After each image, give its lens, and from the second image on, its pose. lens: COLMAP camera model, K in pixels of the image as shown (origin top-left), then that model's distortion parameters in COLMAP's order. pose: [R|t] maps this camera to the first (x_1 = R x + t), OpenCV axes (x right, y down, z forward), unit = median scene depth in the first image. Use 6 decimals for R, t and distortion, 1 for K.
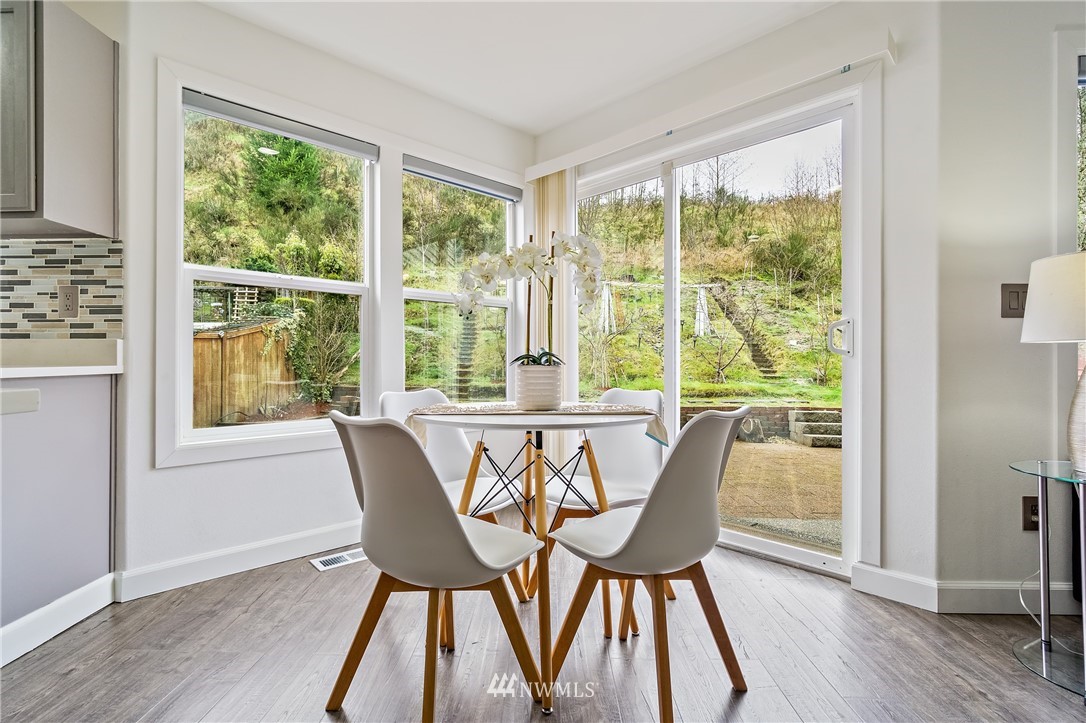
lens RADIAL K [[514.0, 0, 535.6], [0, 514.0, 356.8], [0, 0, 1]] dist [-0.000307, -0.000345]
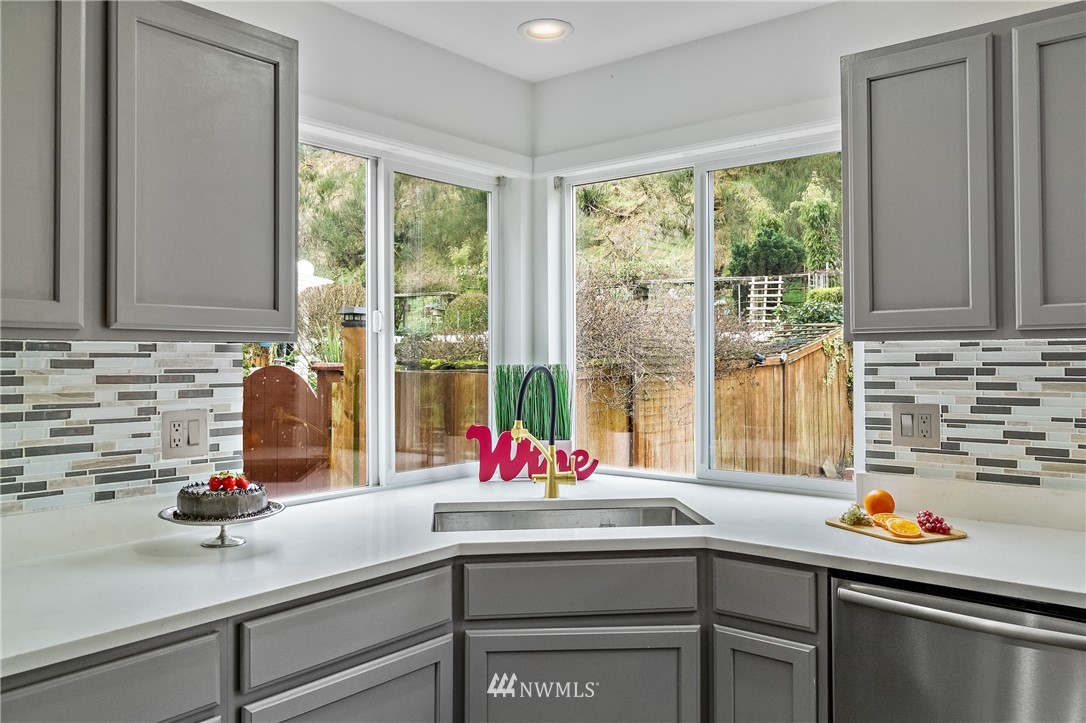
lens RADIAL K [[840.9, 0, 545.7], [0, 840.9, 339.0], [0, 0, 1]] dist [0.012867, -0.007616]
pose [[0.786992, -0.017950, -0.616703, -0.806097], [0.004450, 0.999716, -0.023419, -0.204107], [0.616948, 0.015686, 0.786848, -0.275477]]
